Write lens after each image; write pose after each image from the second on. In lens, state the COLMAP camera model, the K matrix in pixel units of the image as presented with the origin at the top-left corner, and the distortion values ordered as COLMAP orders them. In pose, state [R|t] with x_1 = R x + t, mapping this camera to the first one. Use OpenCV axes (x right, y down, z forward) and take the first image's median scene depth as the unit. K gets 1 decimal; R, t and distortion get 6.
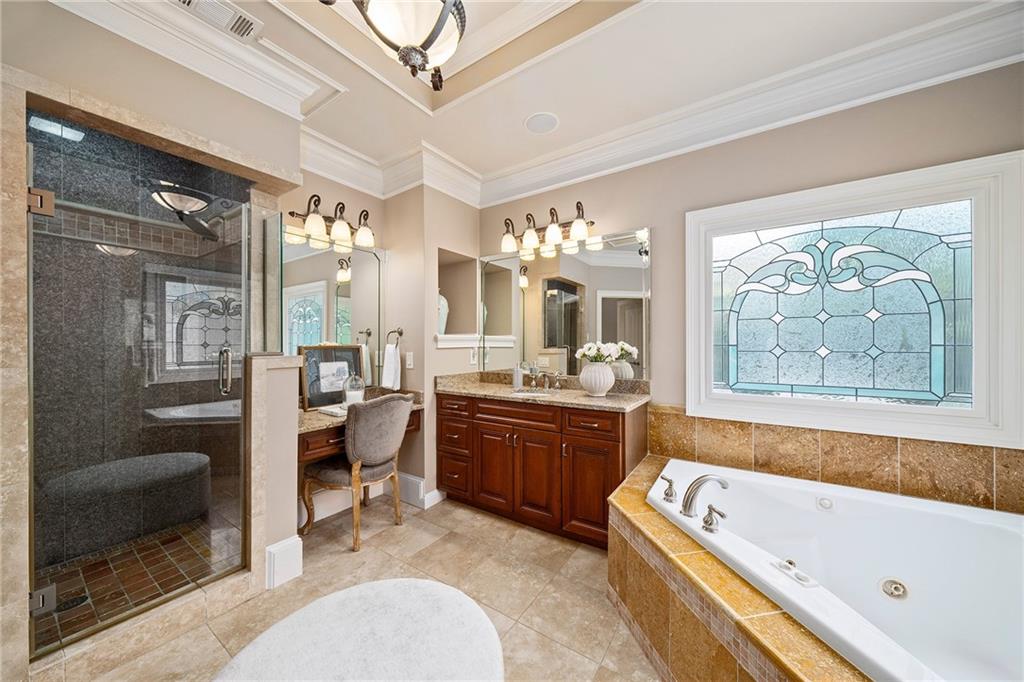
lens RADIAL K [[357.8, 0, 512.8], [0, 357.8, 343.3], [0, 0, 1]] dist [-0.000195, -0.000031]
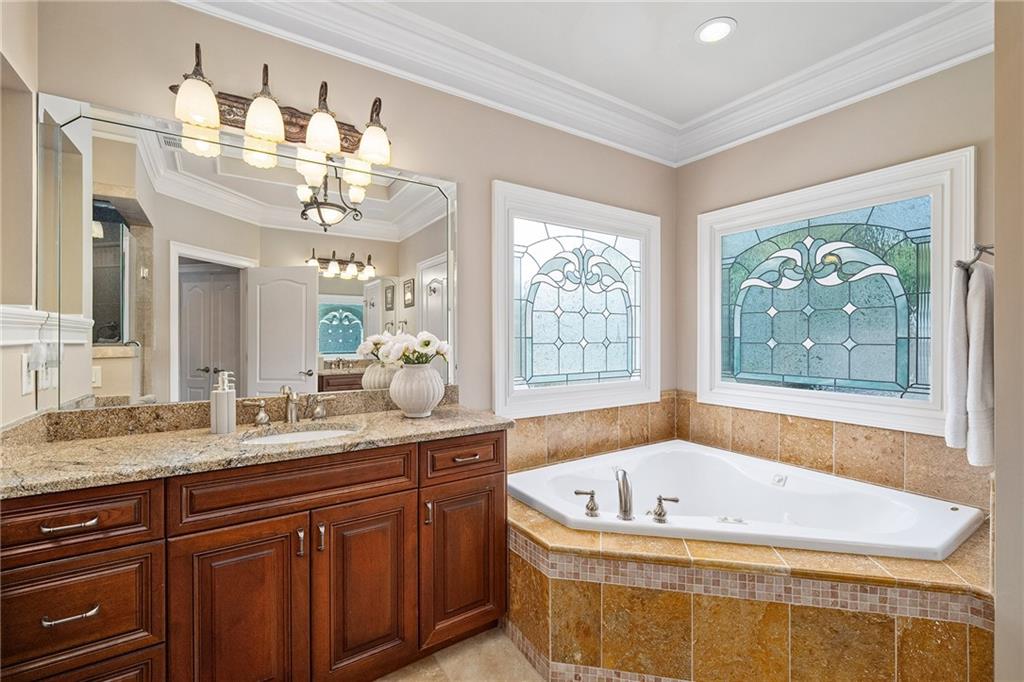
lens RADIAL K [[447.2, 0, 514.0], [0, 447.2, 336.9], [0, 0, 1]] dist [0.001754, -0.000037]
pose [[0.374722, 0.002054, 0.927135, -0.505731], [-0.000135, 0.999998, -0.002161, 0.006481], [-0.927137, 0.000685, 0.374722, 0.604978]]
